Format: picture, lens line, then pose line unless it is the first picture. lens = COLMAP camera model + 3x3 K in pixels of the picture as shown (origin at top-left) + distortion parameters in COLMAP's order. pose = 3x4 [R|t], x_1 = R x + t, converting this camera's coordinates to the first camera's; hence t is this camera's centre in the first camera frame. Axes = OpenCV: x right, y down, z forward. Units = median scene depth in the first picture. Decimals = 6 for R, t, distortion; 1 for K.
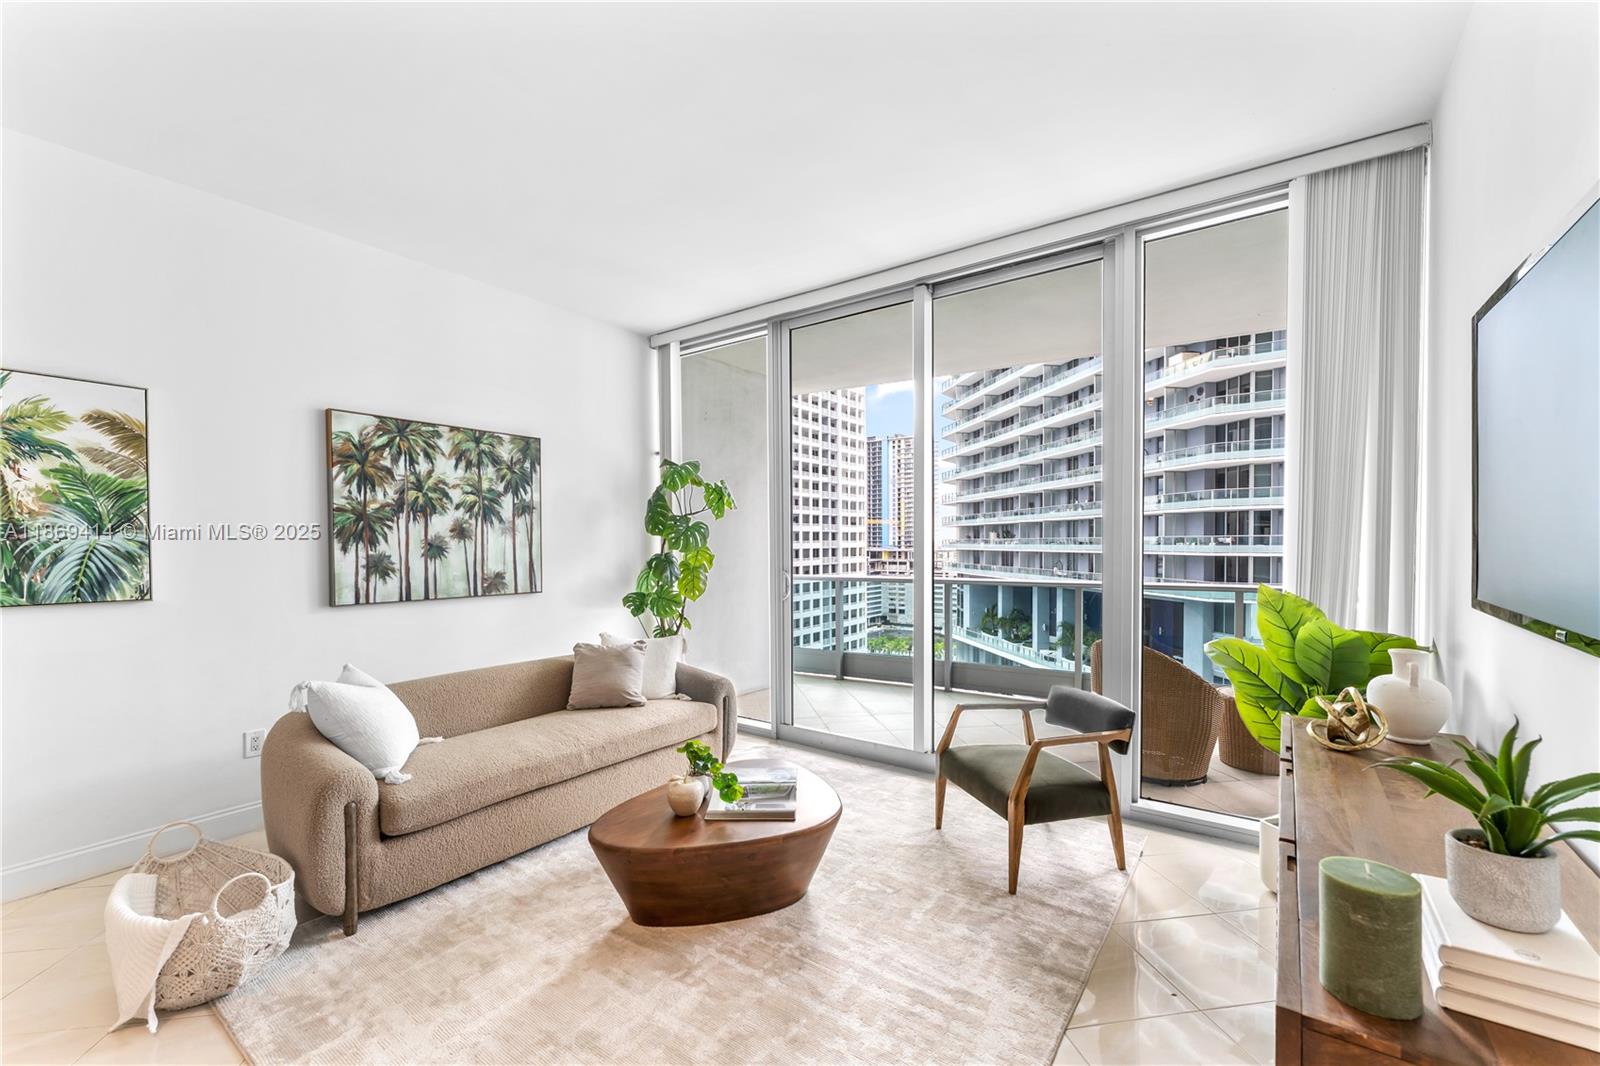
lens RADIAL K [[661.0, 0, 799.0], [0, 661.0, 560.3], [0, 0, 1]] dist [0.000015, -0.000240]
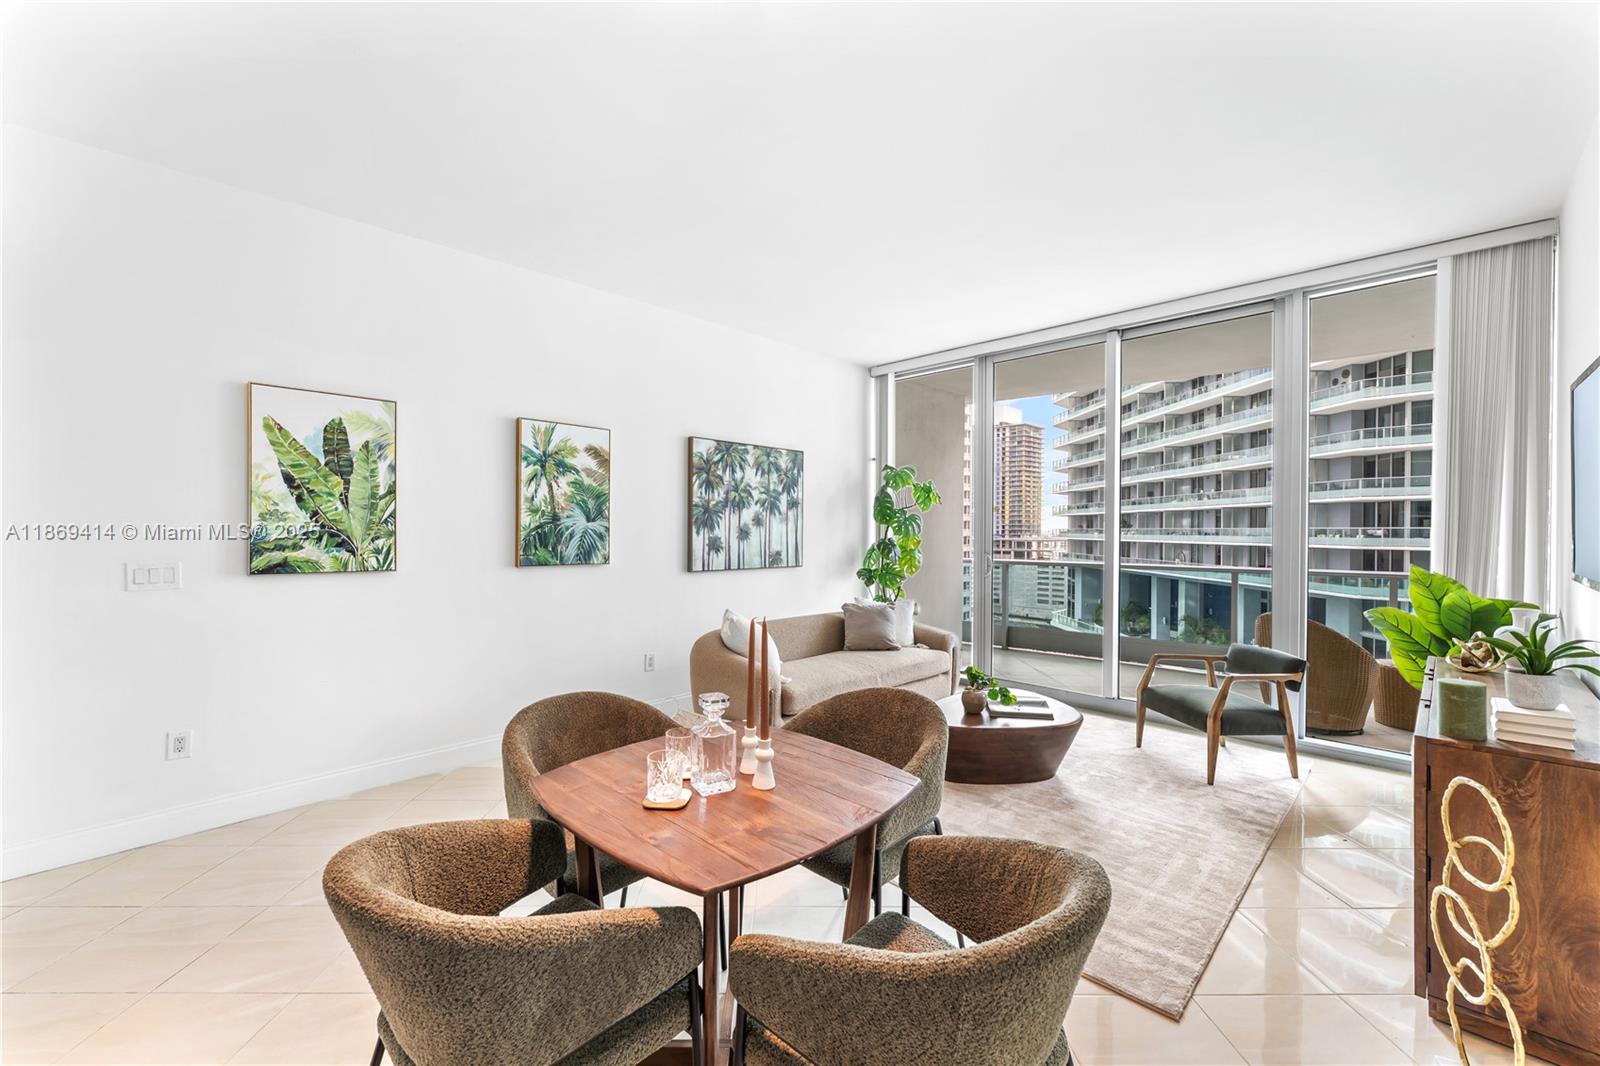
lens RADIAL K [[649.7, 0, 796.0], [0, 649.7, 537.0], [0, 0, 1]] dist [-0.000959, 0.000065]
pose [[0.987853, 0.011234, -0.154984, -0.229345], [-0.013743, 0.999791, -0.015126, 0.010228], [0.154782, 0.017073, 0.987801, -0.340512]]
